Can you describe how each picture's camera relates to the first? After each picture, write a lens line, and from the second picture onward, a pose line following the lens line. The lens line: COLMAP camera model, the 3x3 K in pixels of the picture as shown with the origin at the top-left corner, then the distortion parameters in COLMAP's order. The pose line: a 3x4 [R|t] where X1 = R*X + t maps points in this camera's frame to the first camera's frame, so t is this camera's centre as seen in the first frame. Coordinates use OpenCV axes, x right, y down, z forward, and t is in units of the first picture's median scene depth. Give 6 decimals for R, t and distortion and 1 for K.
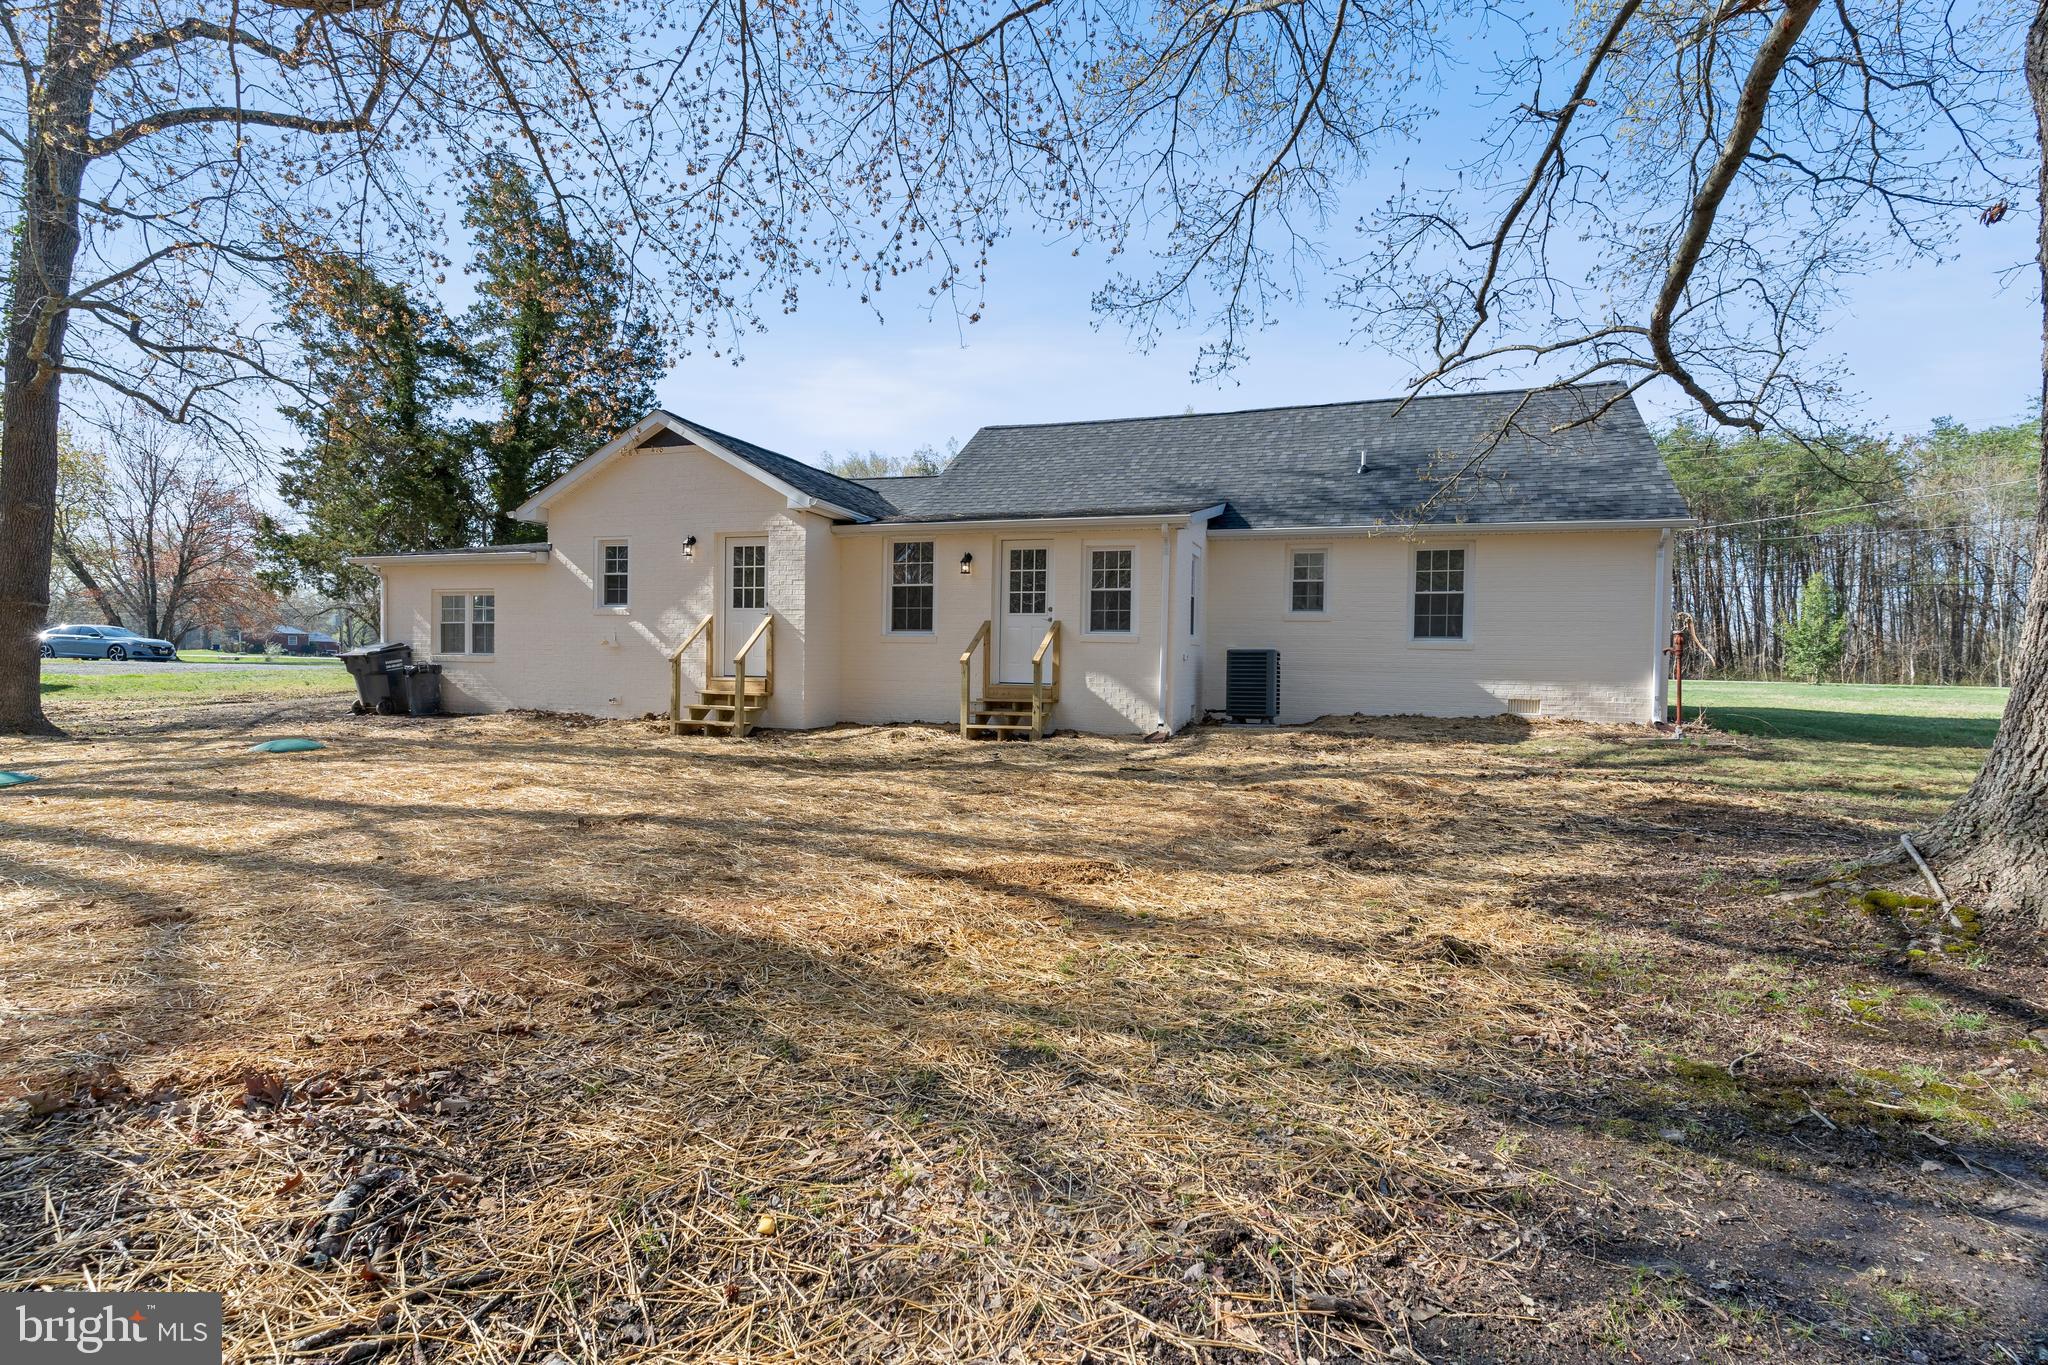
lens RADIAL K [[974.2, 0, 1021.4], [0, 974.2, 677.8], [0, 0, 1]] dist [-0.001550, -0.000882]
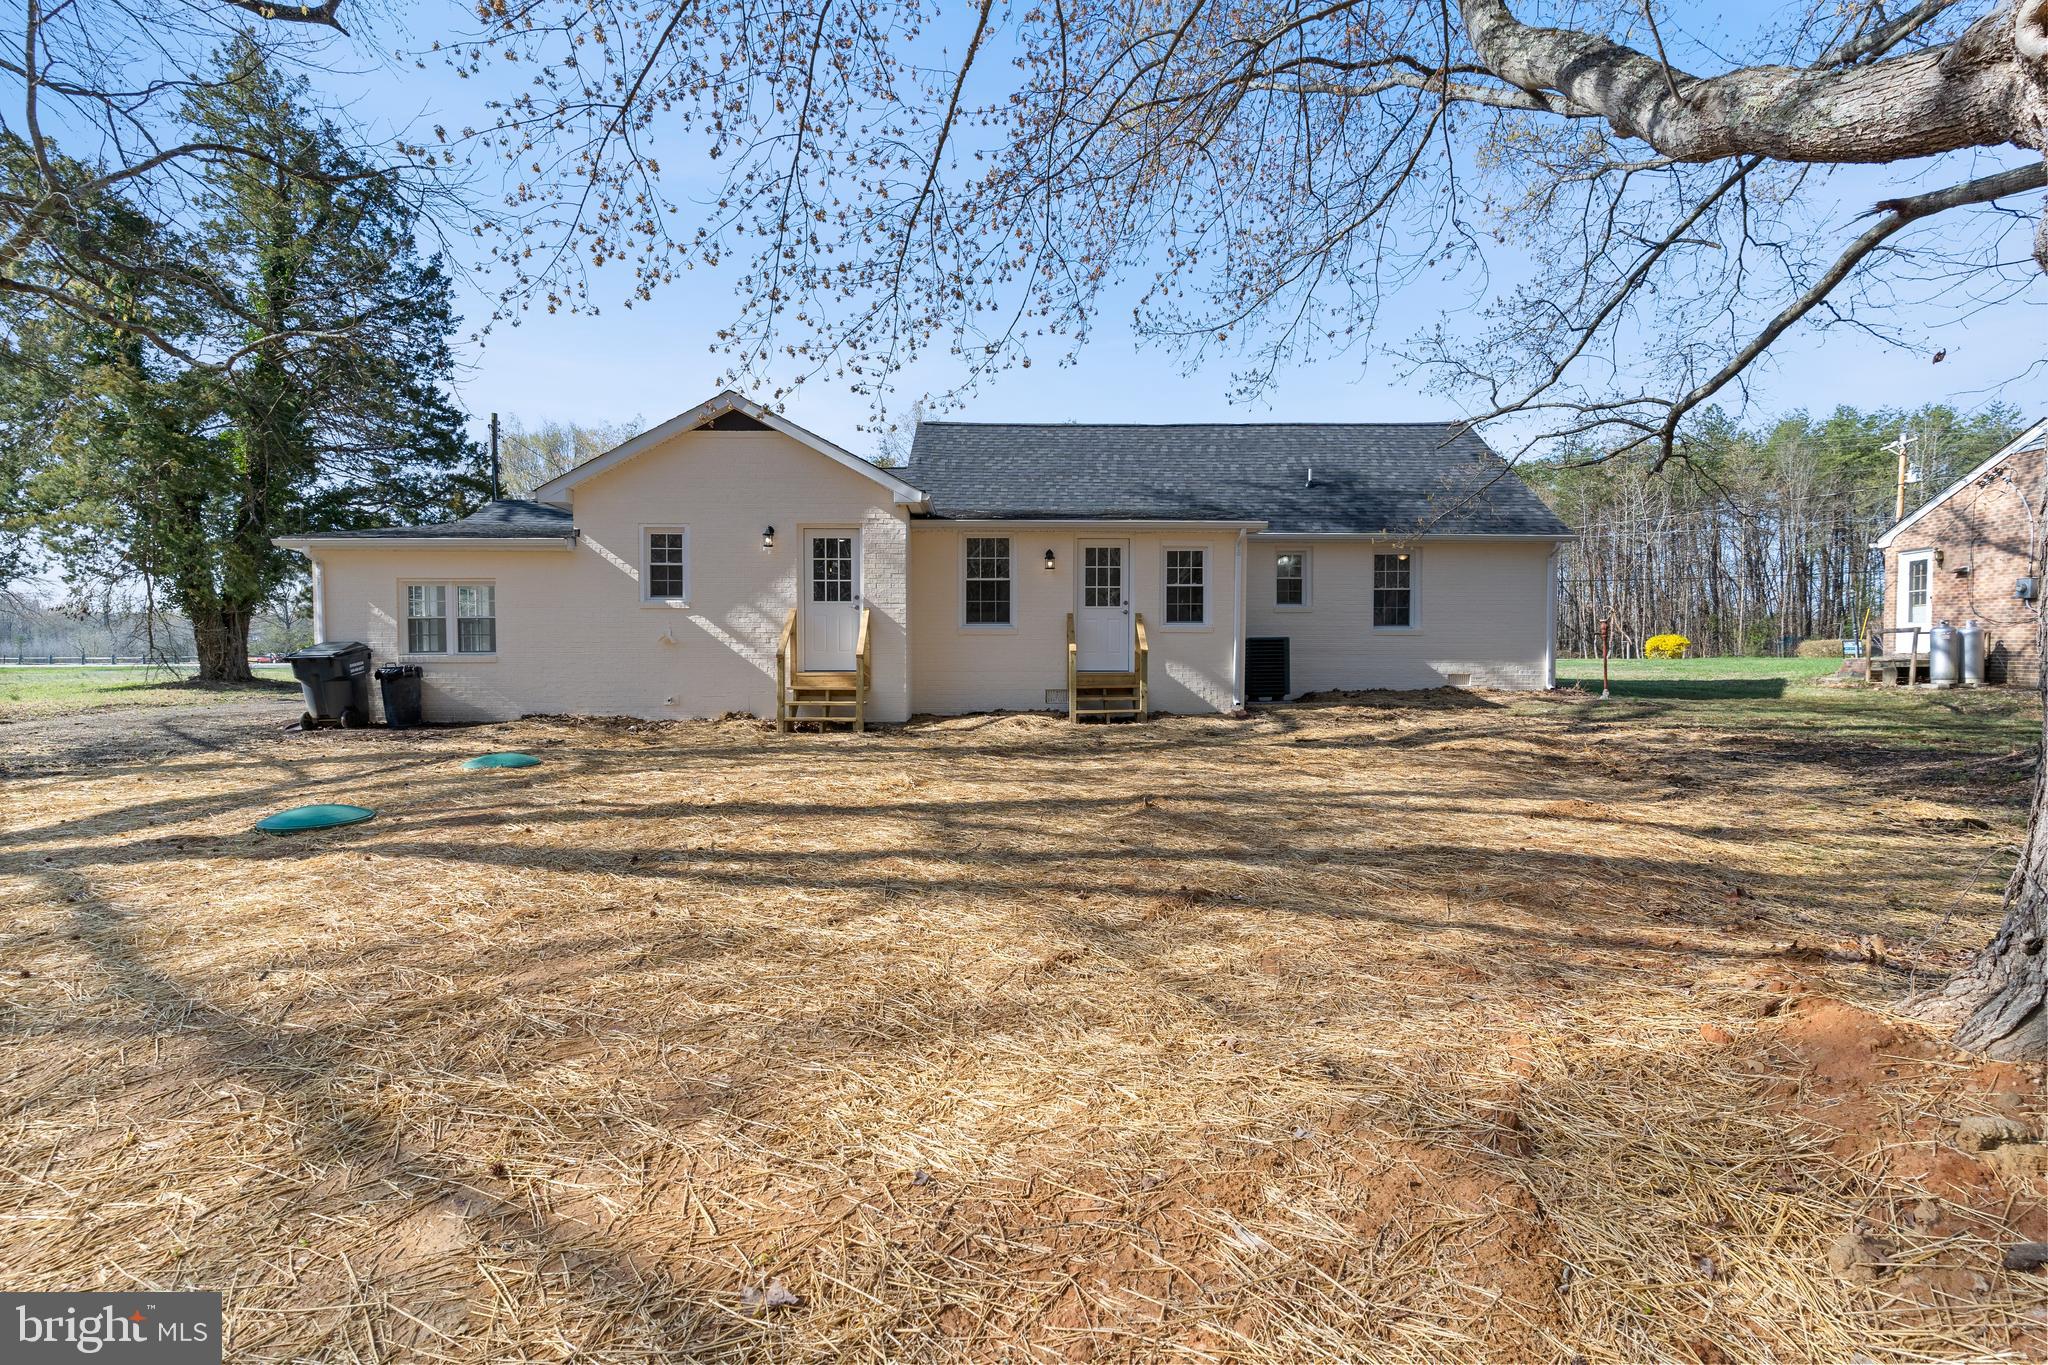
lens RADIAL K [[974.2, 0, 1021.4], [0, 974.2, 677.8], [0, 0, 1]] dist [-0.001550, -0.000882]
pose [[0.937029, -0.026143, 0.348273, -0.450865], [0.021990, 0.999632, 0.015875, -0.005852], [-0.348560, -0.007217, 0.937259, 0.011136]]
